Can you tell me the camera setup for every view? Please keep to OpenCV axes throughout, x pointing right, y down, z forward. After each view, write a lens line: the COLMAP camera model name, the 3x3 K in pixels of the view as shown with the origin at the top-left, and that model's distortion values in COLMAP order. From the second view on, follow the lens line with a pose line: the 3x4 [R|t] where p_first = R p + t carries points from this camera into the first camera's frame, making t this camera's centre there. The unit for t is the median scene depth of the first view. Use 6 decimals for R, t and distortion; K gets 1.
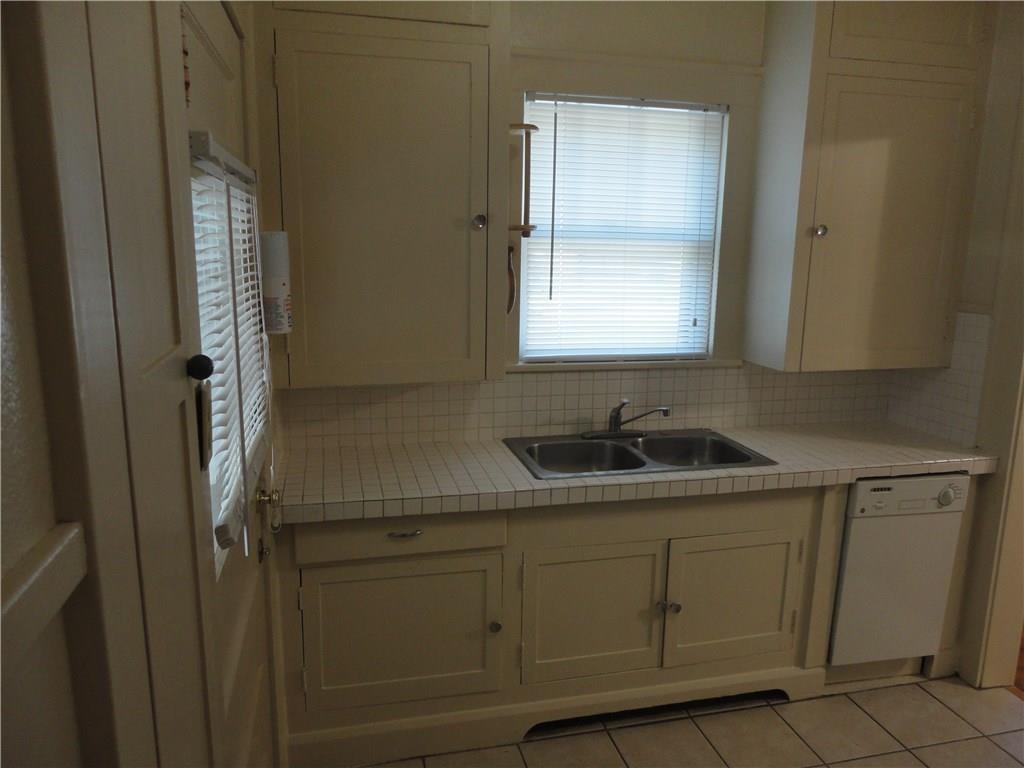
lens RADIAL K [[739.3, 0, 512.0], [0, 739.3, 384.0], [0, 0, 1]] dist [-0.003971, 0.000087]
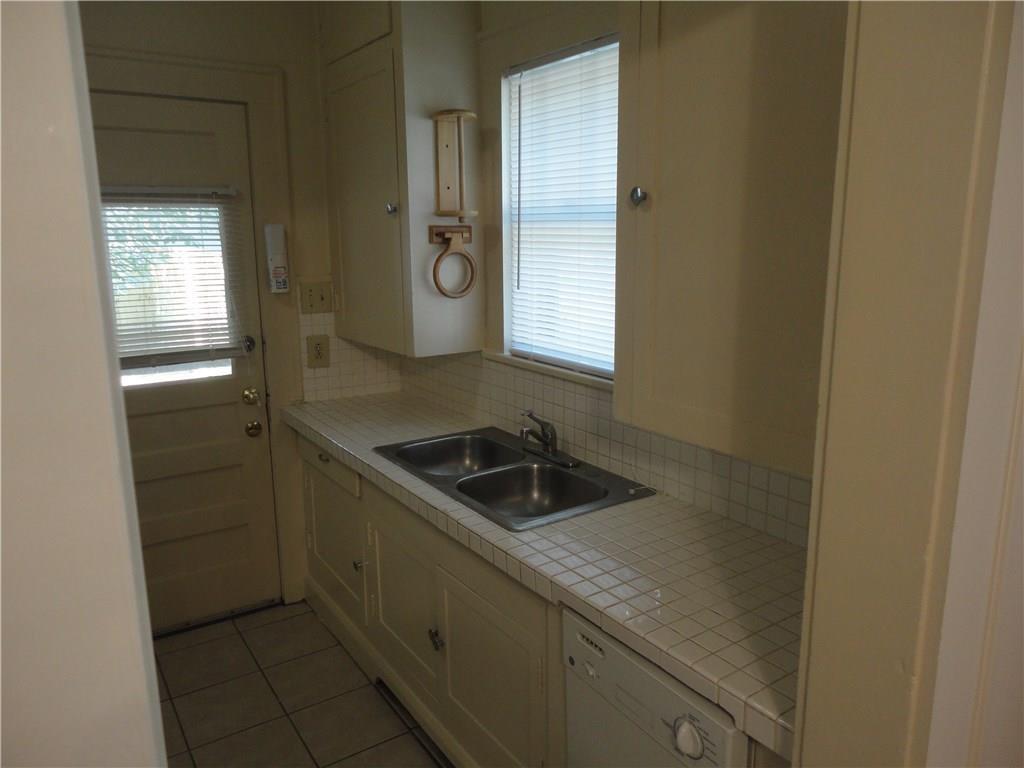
lens RADIAL K [[739.3, 0, 512.0], [0, 739.3, 384.0], [0, 0, 1]] dist [-0.003971, 0.000087]
pose [[0.345127, 0.174239, -0.922241, 0.932042], [-0.166112, 0.978444, 0.122694, -0.111617], [0.923739, 0.110850, 0.366630, 0.672254]]
